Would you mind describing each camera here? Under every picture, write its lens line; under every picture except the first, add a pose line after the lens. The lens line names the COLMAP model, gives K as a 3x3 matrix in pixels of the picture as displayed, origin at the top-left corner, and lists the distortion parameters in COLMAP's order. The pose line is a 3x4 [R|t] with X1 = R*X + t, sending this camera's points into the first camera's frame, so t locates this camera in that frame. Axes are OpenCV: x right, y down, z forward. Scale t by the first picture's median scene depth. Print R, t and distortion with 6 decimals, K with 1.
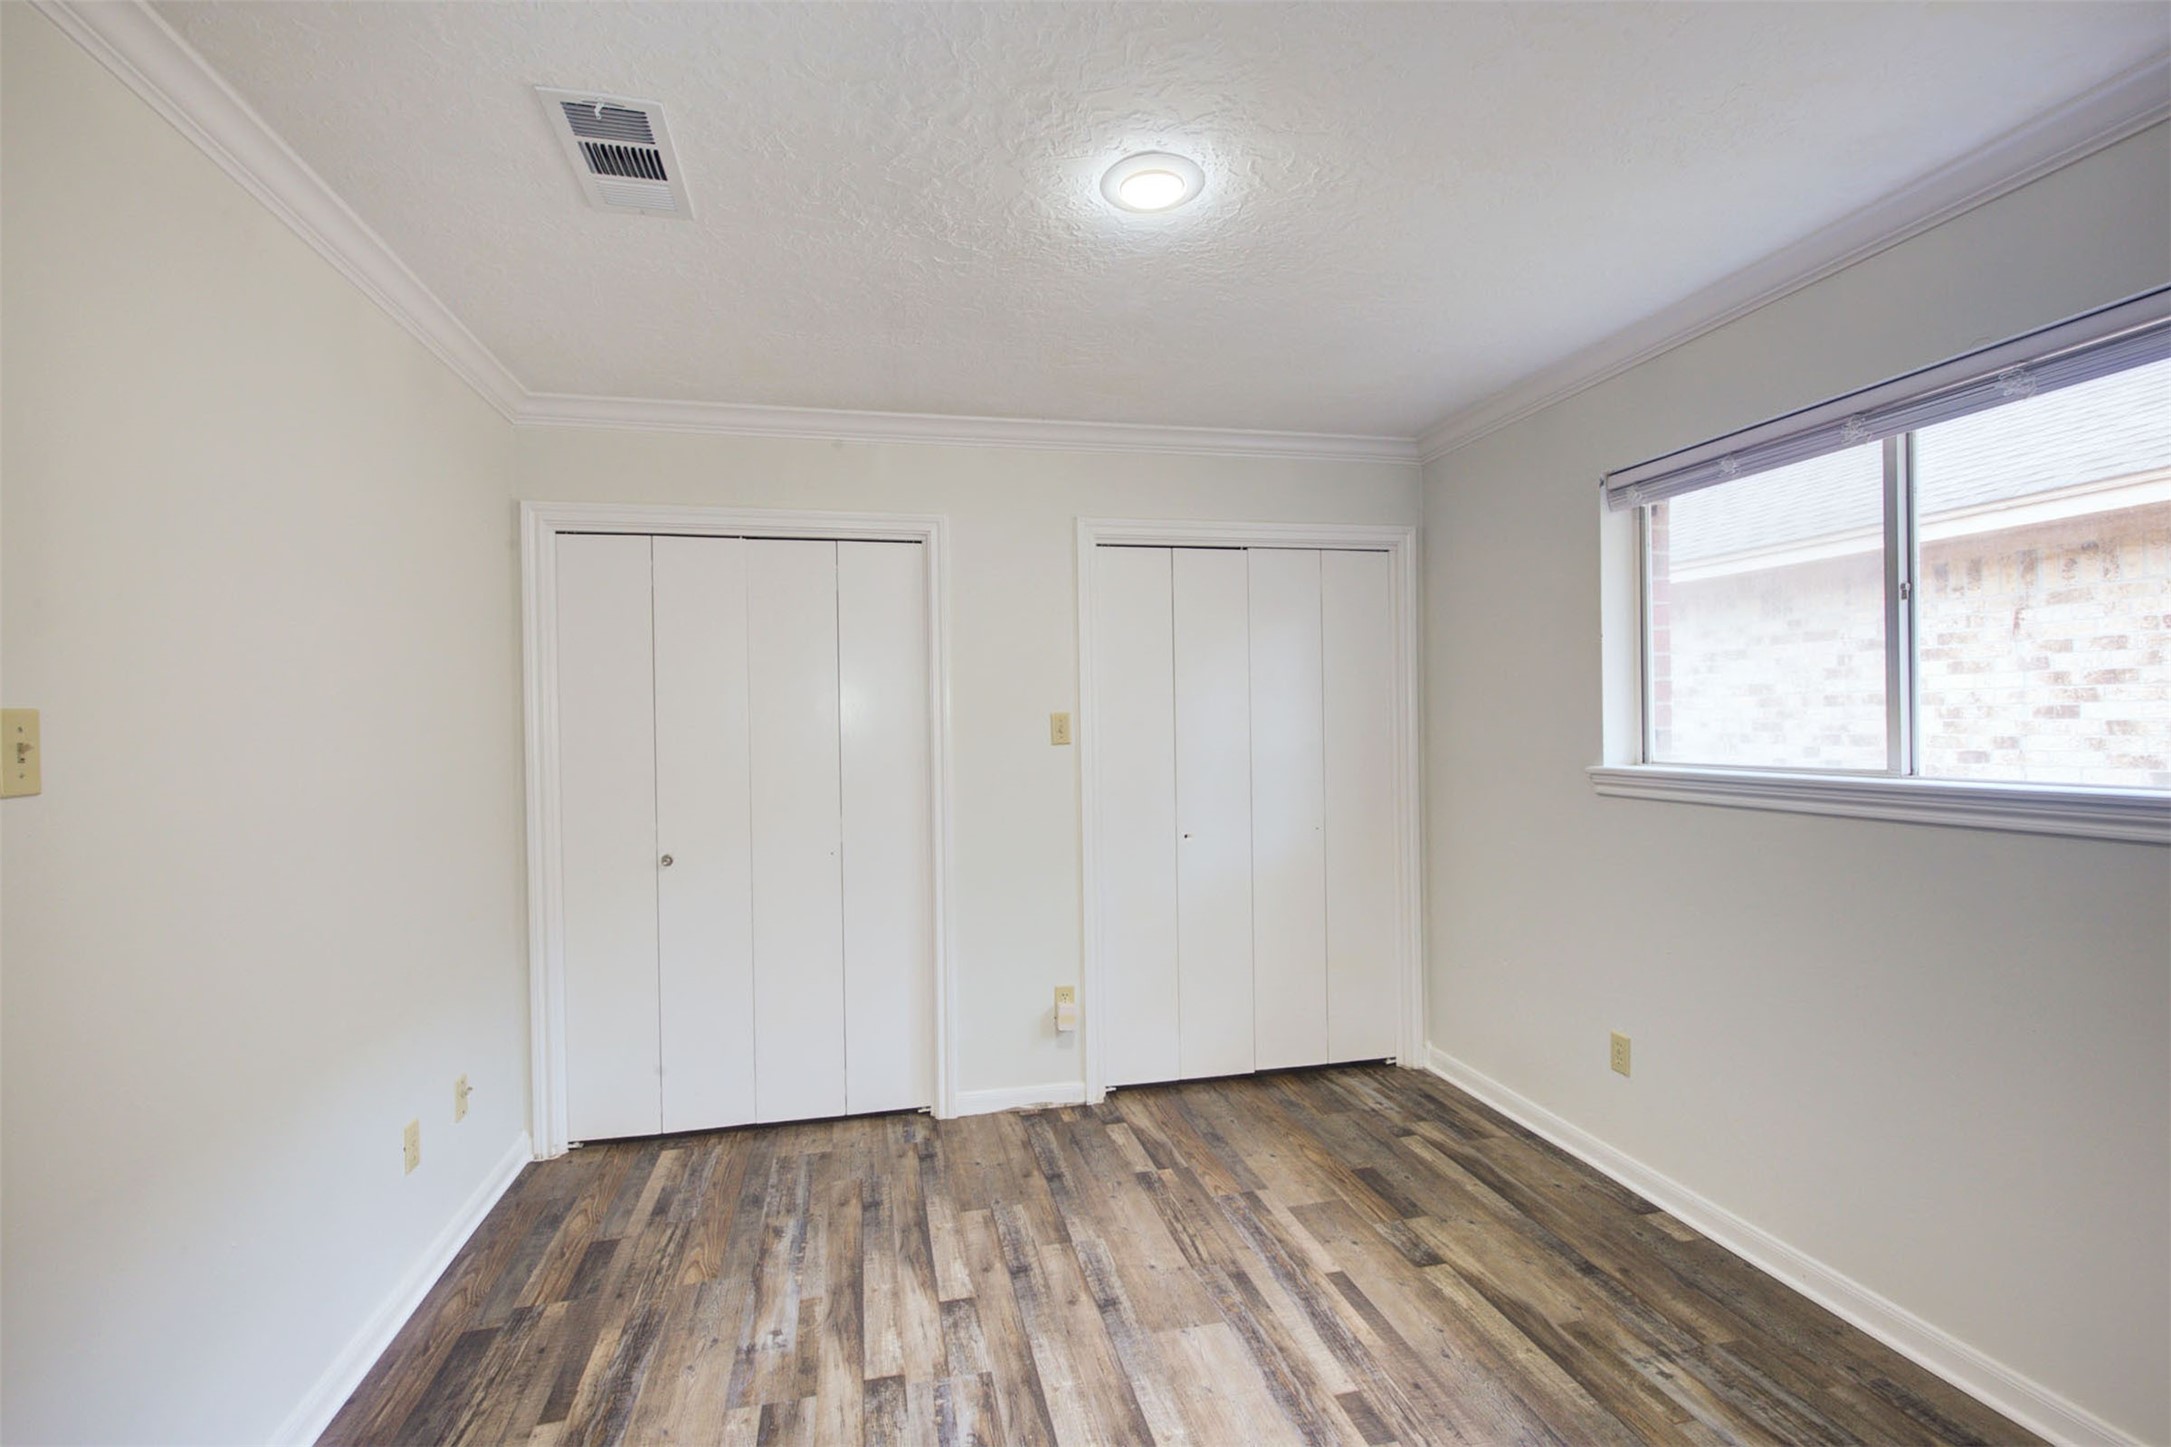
lens RADIAL K [[989.5, 0, 1085.4], [0, 989.5, 727.8], [0, 0, 1]] dist [-0.000404, 0.000268]
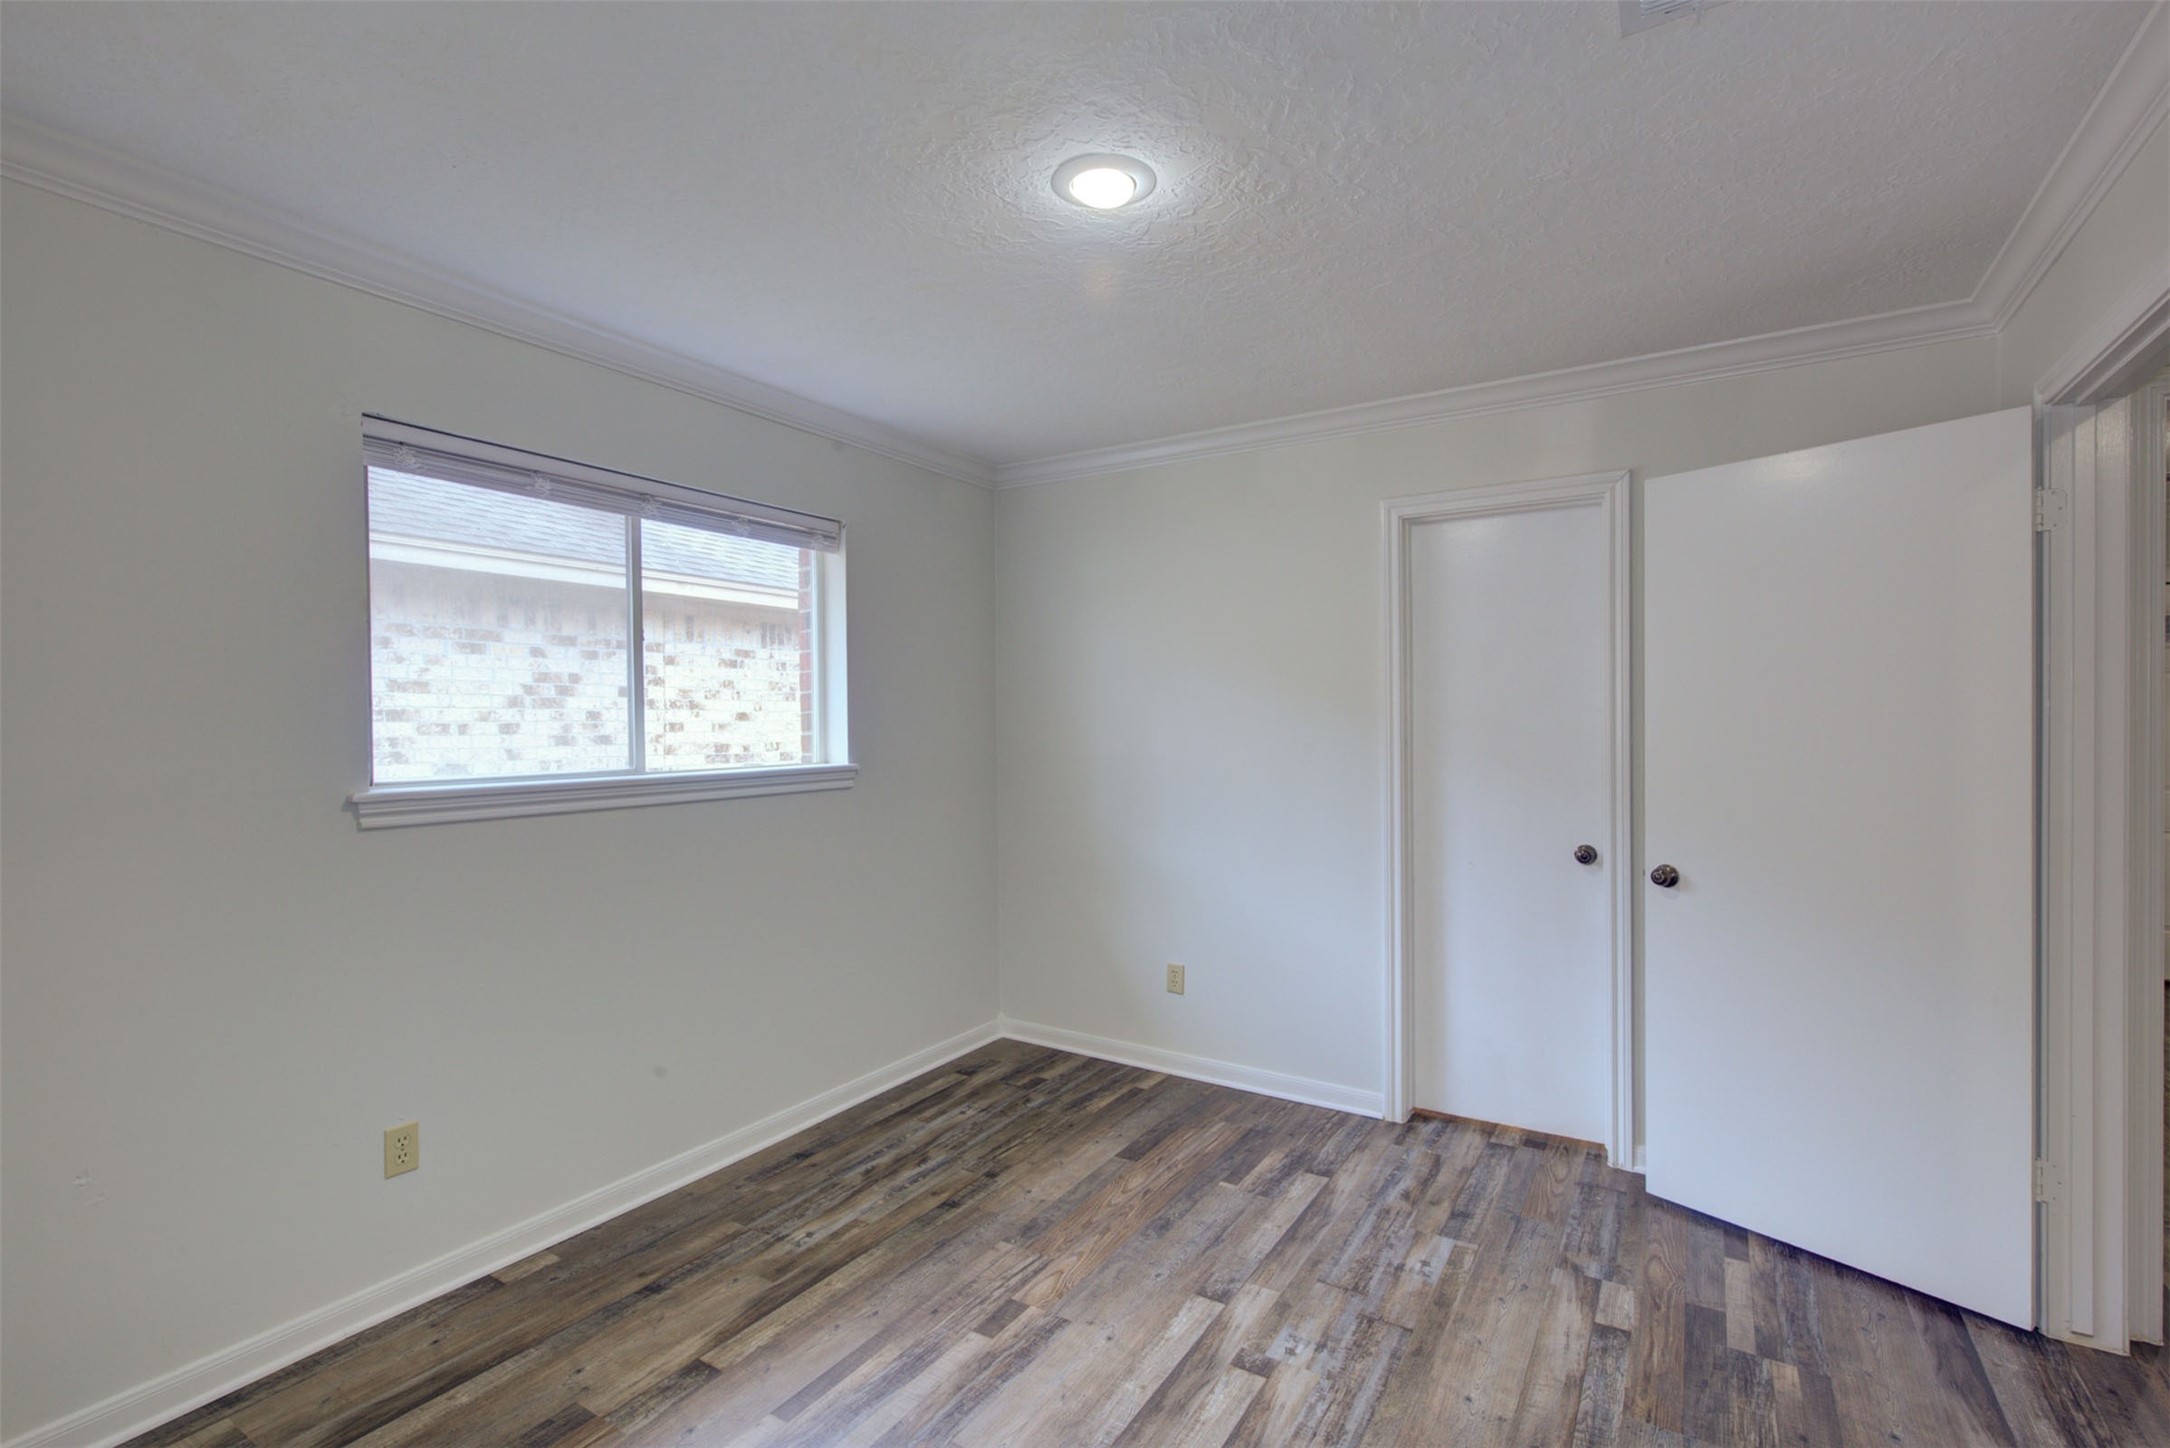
lens RADIAL K [[989.0, 0, 1084.9], [0, 989.0, 728.3], [0, 0, 1]] dist [-0.000404, 0.000268]
pose [[-0.702347, 0.016005, 0.711655, -0.534150], [0.023909, 0.999714, 0.001112, 0.002005], [-0.711433, 0.017796, -0.702528, 1.477400]]
